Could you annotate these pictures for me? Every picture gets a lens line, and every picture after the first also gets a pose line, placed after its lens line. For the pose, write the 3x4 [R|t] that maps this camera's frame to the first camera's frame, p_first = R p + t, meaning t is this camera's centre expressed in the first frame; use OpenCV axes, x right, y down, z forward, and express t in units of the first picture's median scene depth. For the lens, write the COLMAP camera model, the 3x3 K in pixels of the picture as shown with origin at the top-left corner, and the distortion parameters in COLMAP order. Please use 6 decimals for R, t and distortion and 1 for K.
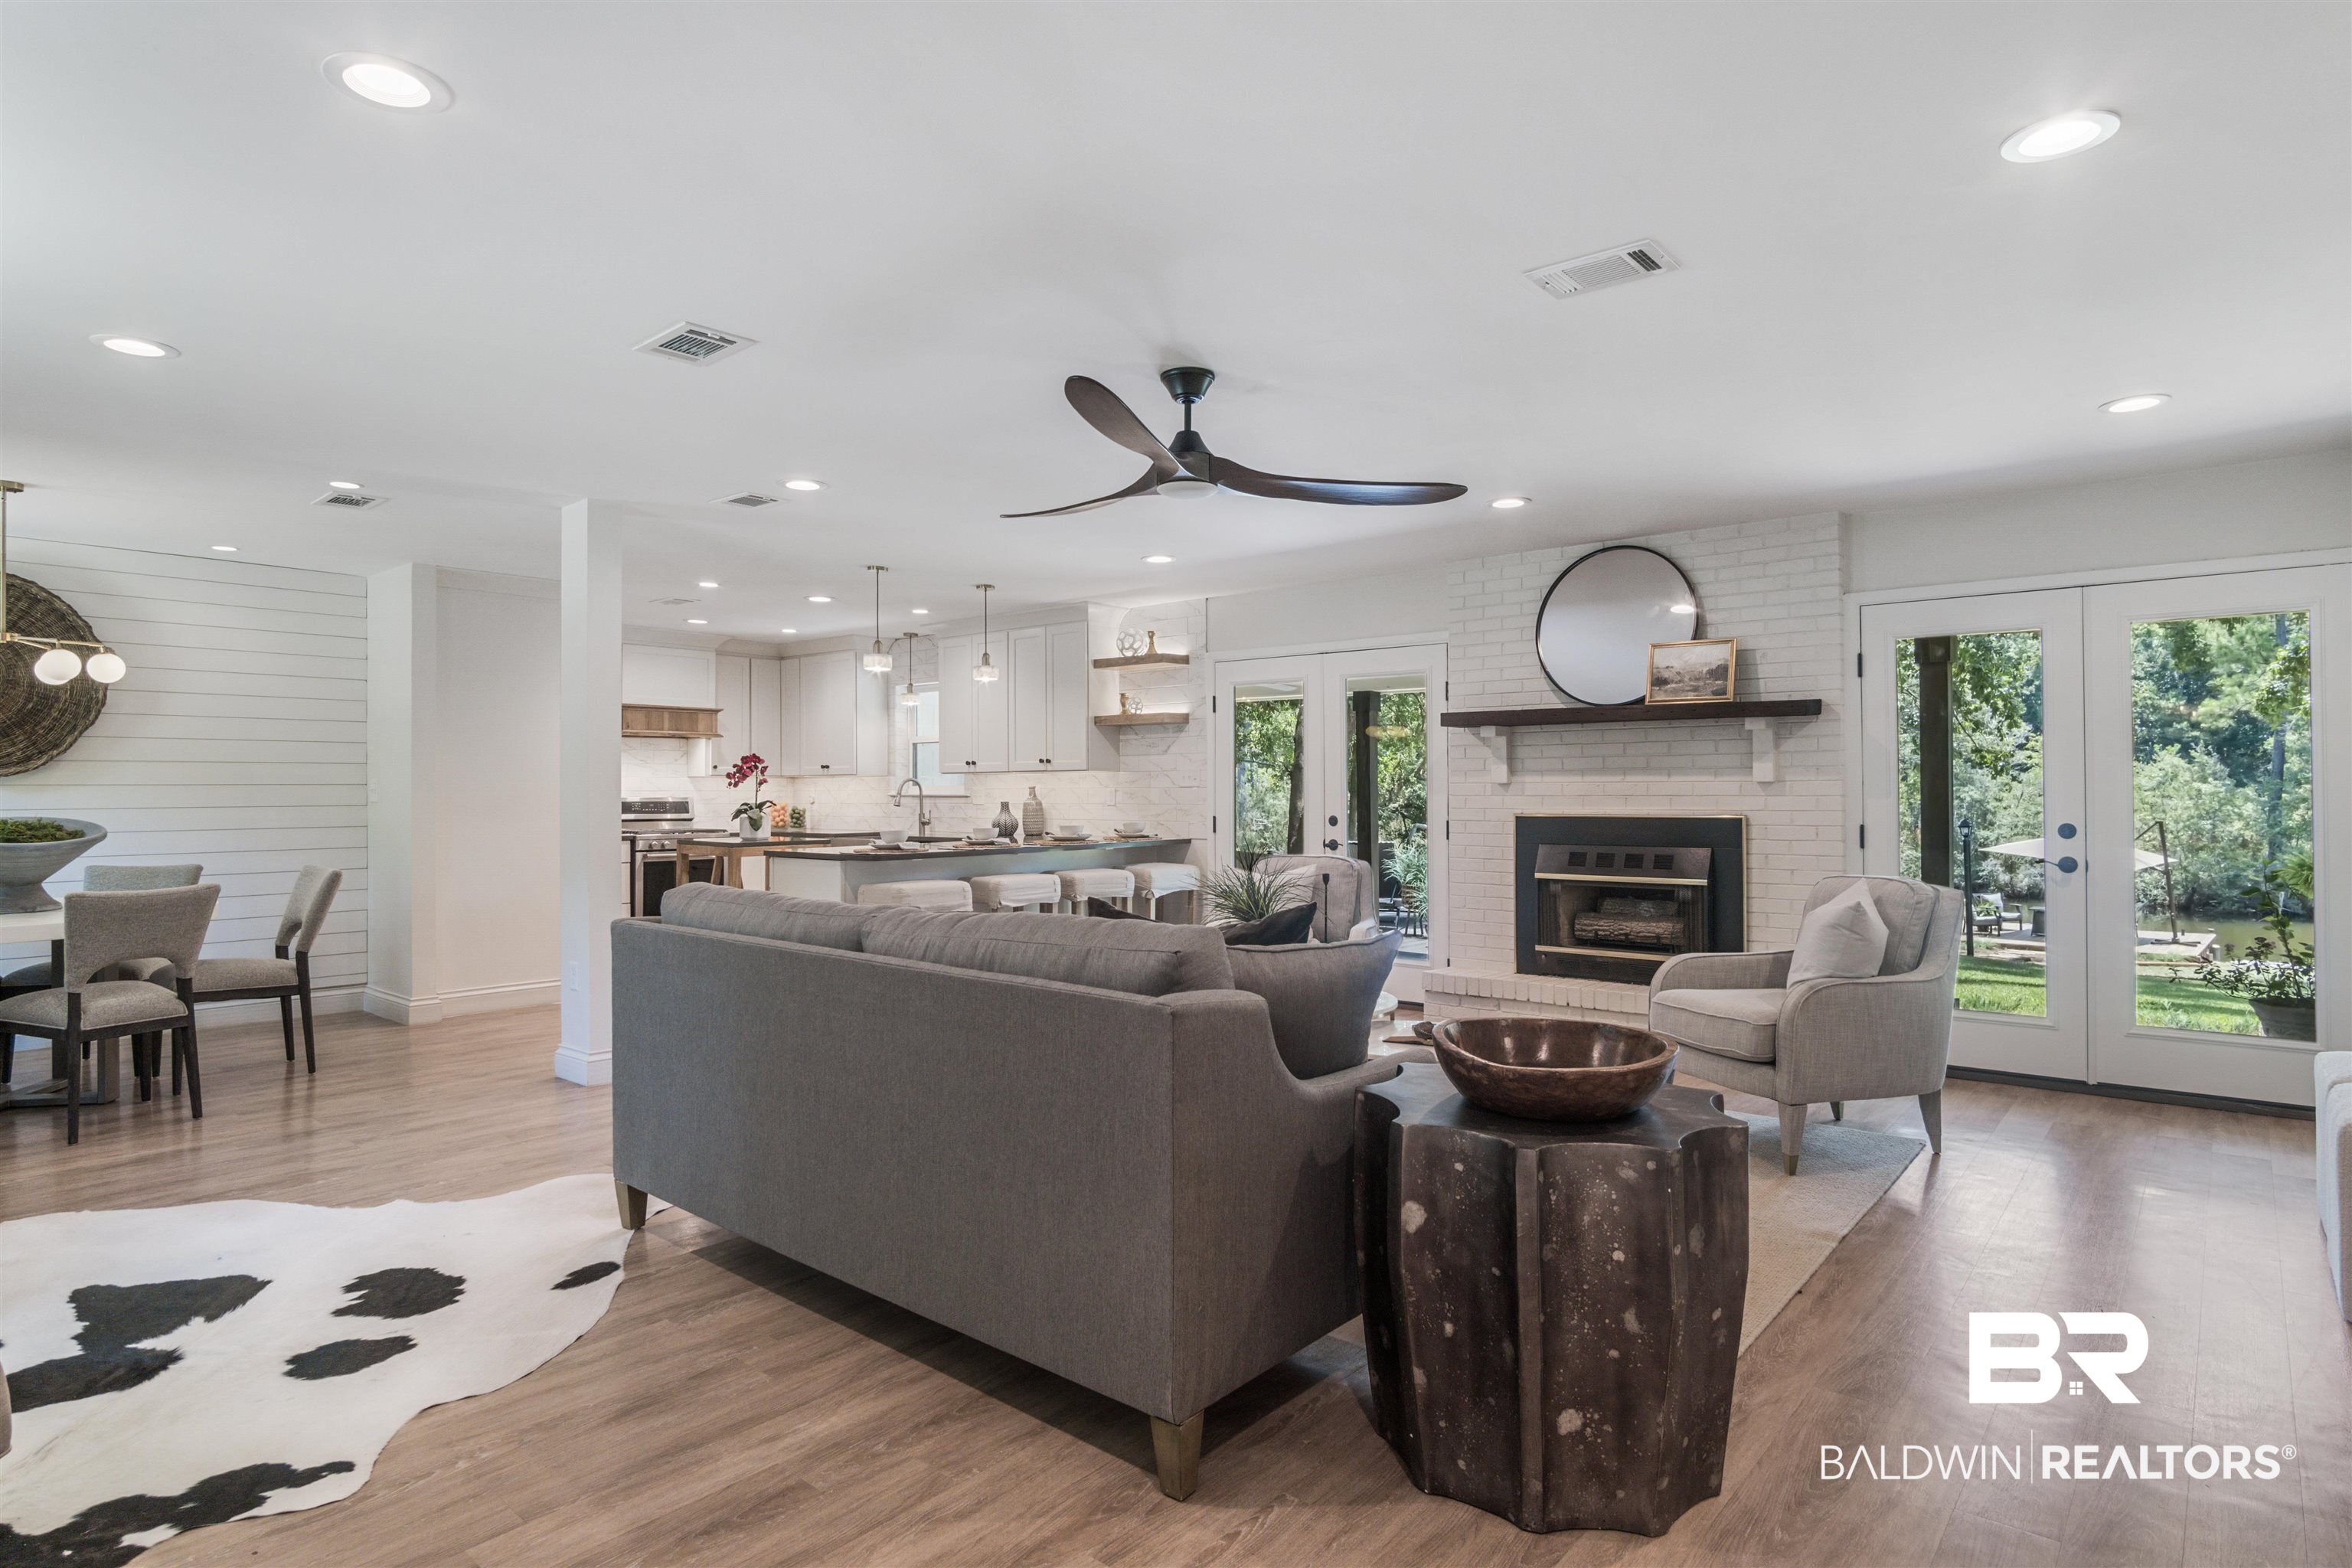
lens RADIAL K [[1263.7, 0, 1178.7], [0, 1263.7, 798.9], [0, 0, 1]] dist [-0.000977, 0.000381]
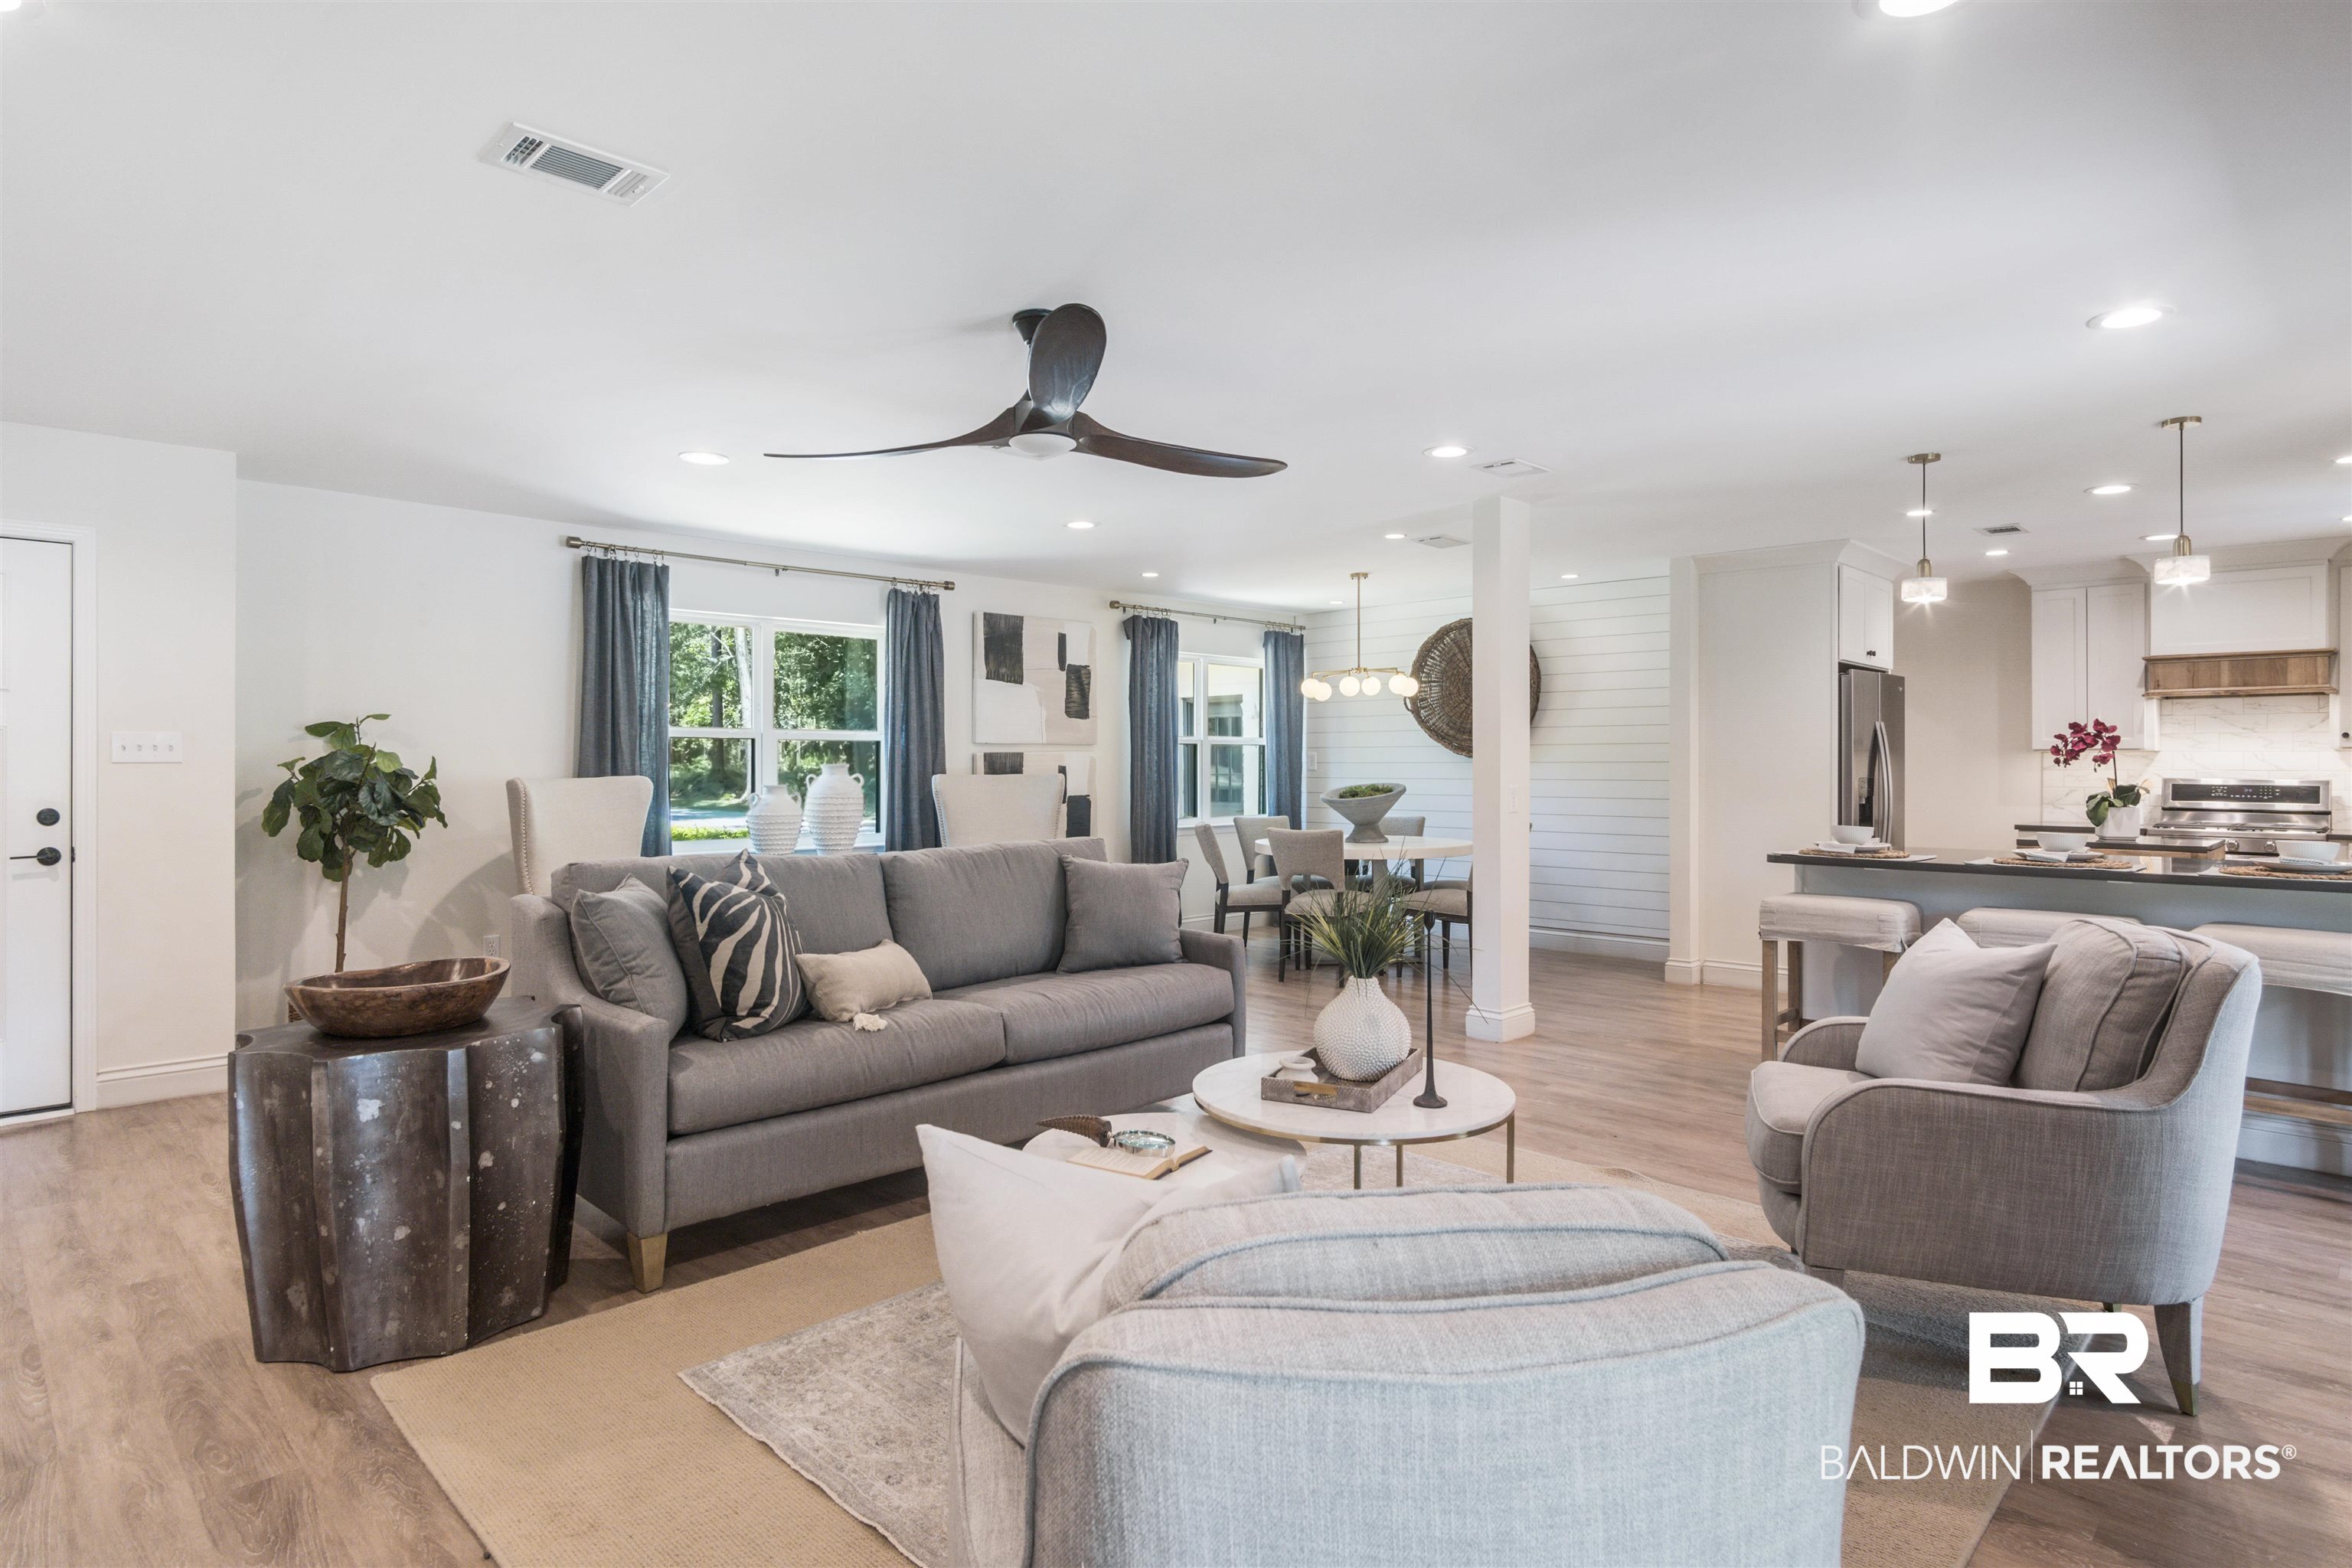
lens RADIAL K [[1263.7, 0, 1180.2], [0, 1263.7, 775.5], [0, 0, 1]] dist [-0.000977, 0.000381]
pose [[-0.075643, 0.013280, -0.997047, 0.467731], [-0.012550, 0.999819, 0.014269, -0.008362], [0.997056, 0.013592, -0.075463, 0.598945]]
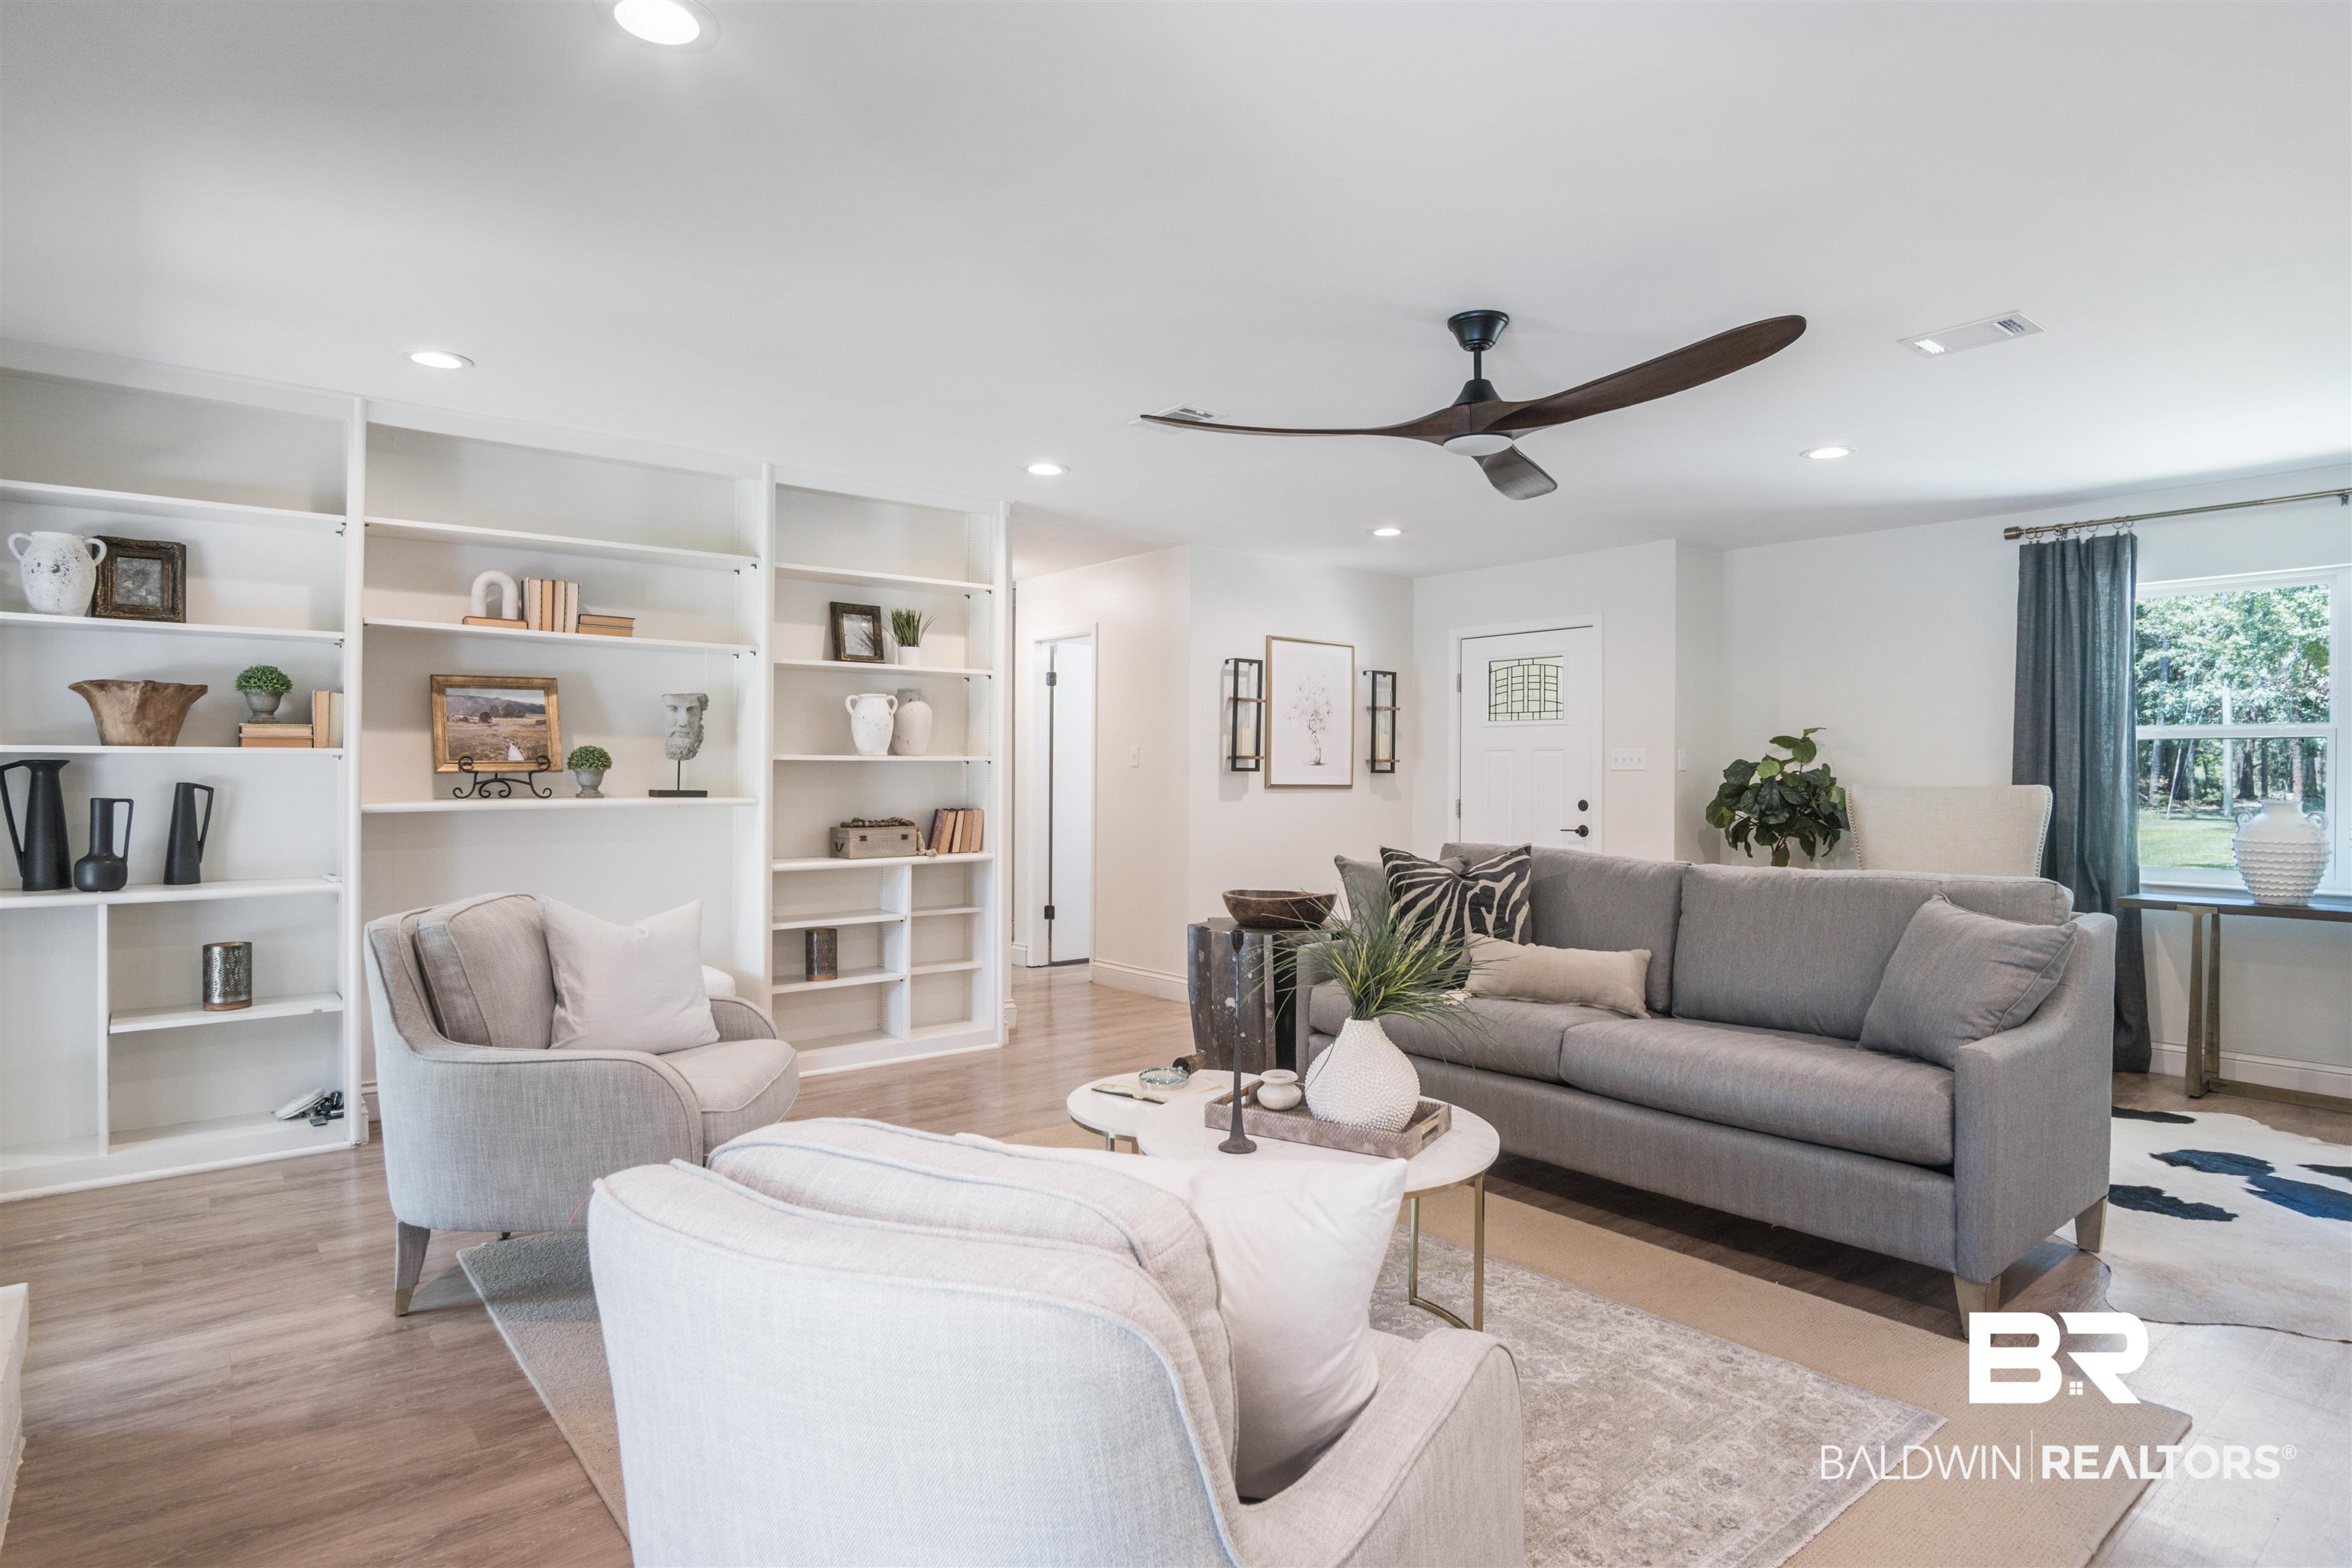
lens RADIAL K [[1263.7, 0, 1181.0], [0, 1263.7, 777.8], [0, 0, 1]] dist [-0.000977, 0.000381]
pose [[-0.985013, 0.000157, 0.172481, 0.030445], [0.003076, 0.999857, 0.016657, -0.009930], [-0.172453, 0.016938, -0.984872, 0.990186]]
